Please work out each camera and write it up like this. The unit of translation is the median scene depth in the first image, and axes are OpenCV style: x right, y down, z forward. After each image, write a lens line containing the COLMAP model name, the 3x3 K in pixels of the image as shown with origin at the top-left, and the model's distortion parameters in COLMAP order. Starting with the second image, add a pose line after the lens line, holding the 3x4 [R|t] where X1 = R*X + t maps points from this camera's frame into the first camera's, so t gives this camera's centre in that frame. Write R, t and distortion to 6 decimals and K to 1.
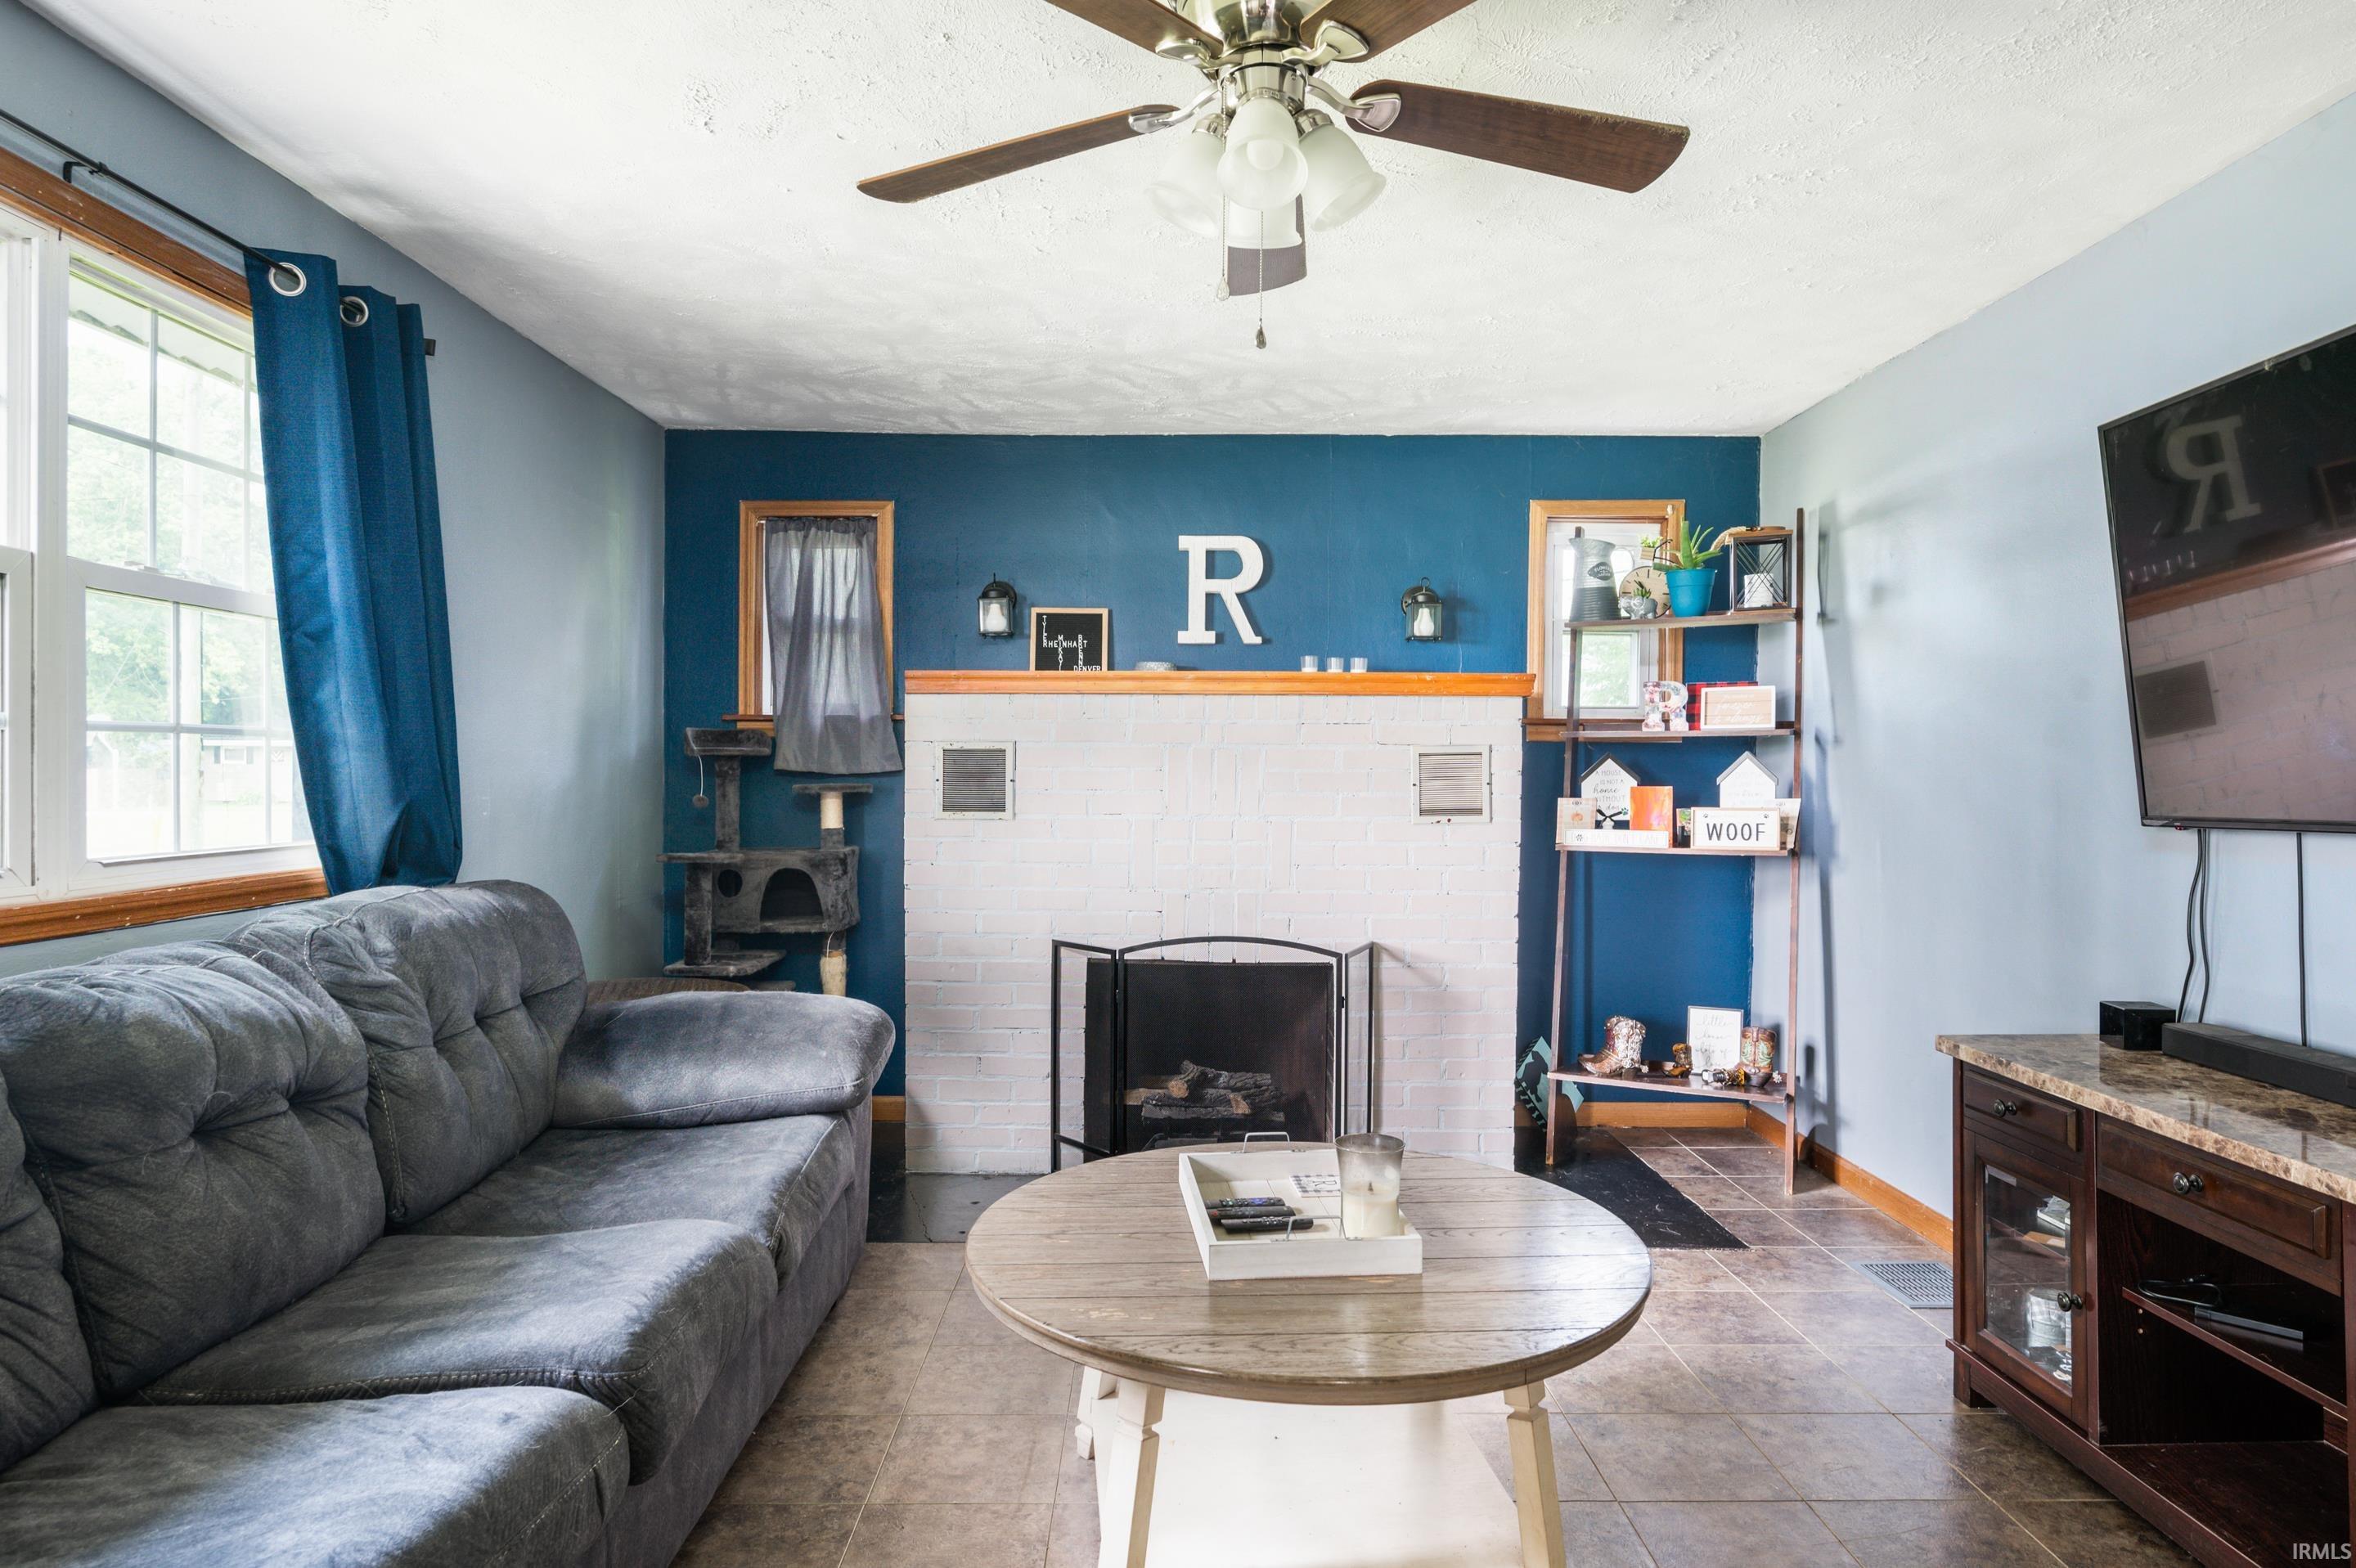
lens RADIAL K [[1365.5, 0, 1172.0], [0, 1365.5, 803.6], [0, 0, 1]] dist [-0.001169, 0.003205]
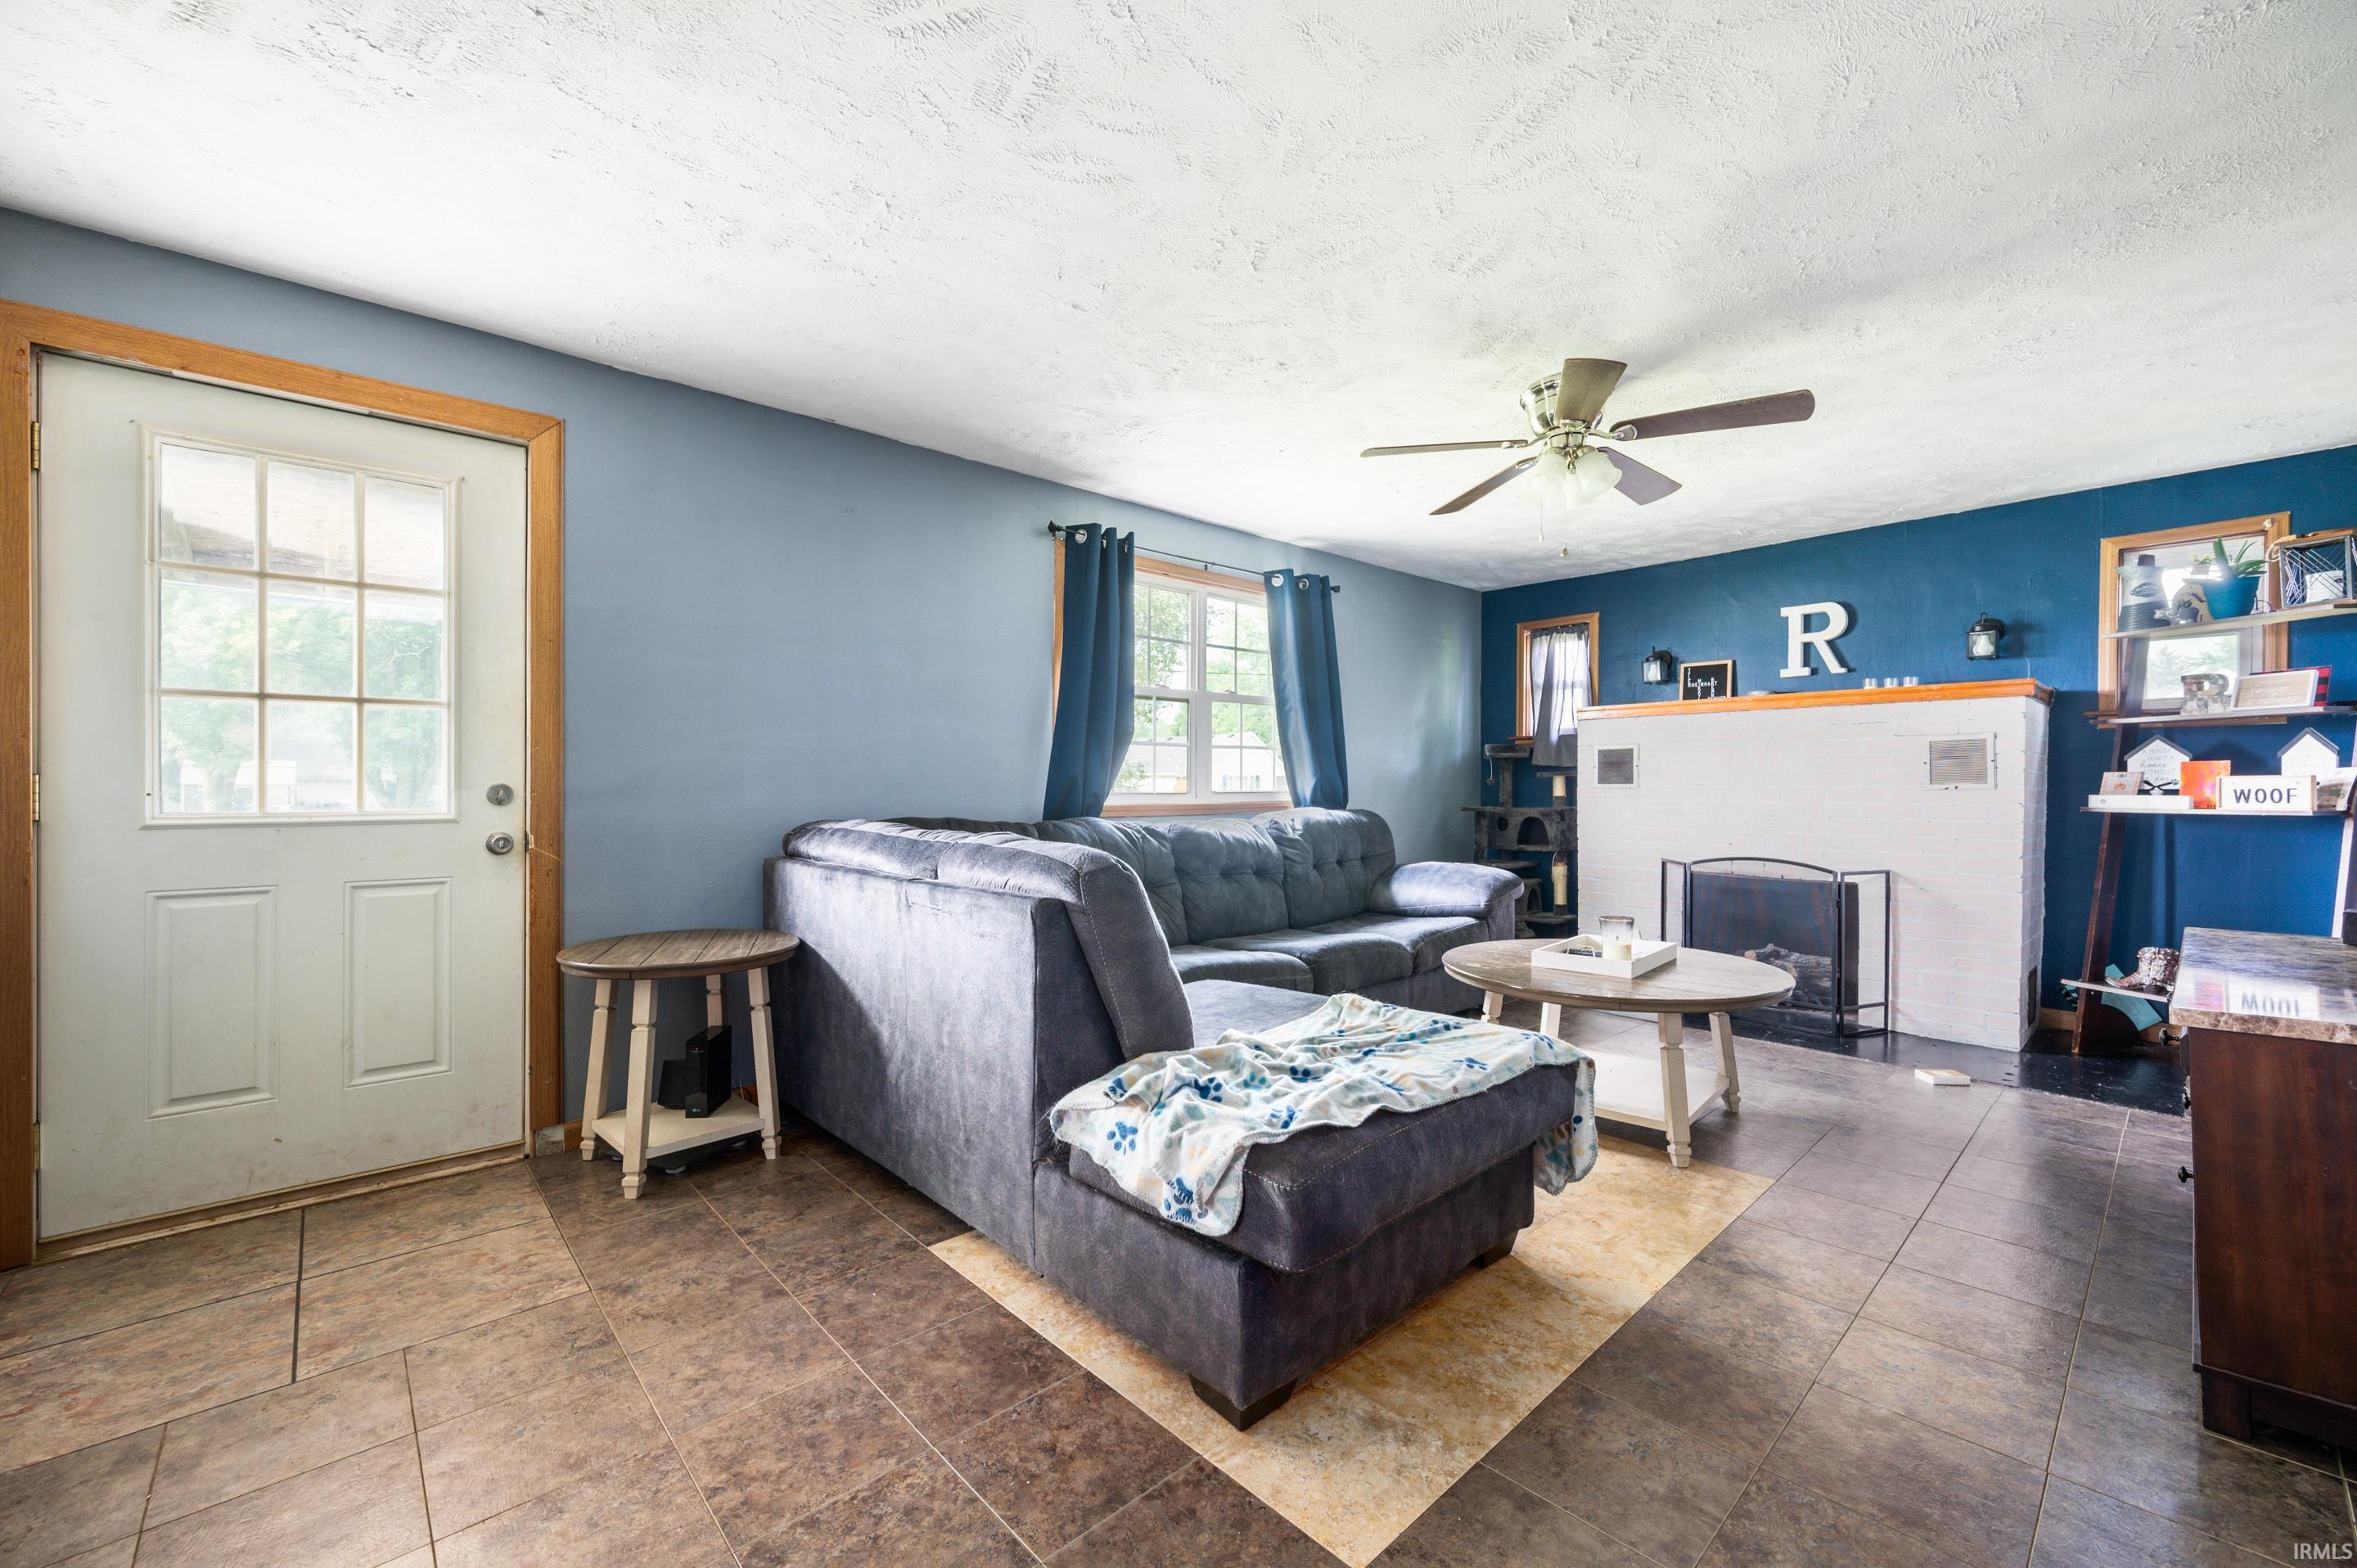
lens RADIAL K [[955.0, 0, 1192.9], [0, 955.0, 790.0], [0, 0, 1]] dist [-0.002532, -0.000362]
pose [[0.679713, -0.005803, -0.733456, 0.363668], [-0.011194, 0.999770, -0.018284, 0.039368], [0.733393, 0.020638, 0.679491, -0.231108]]
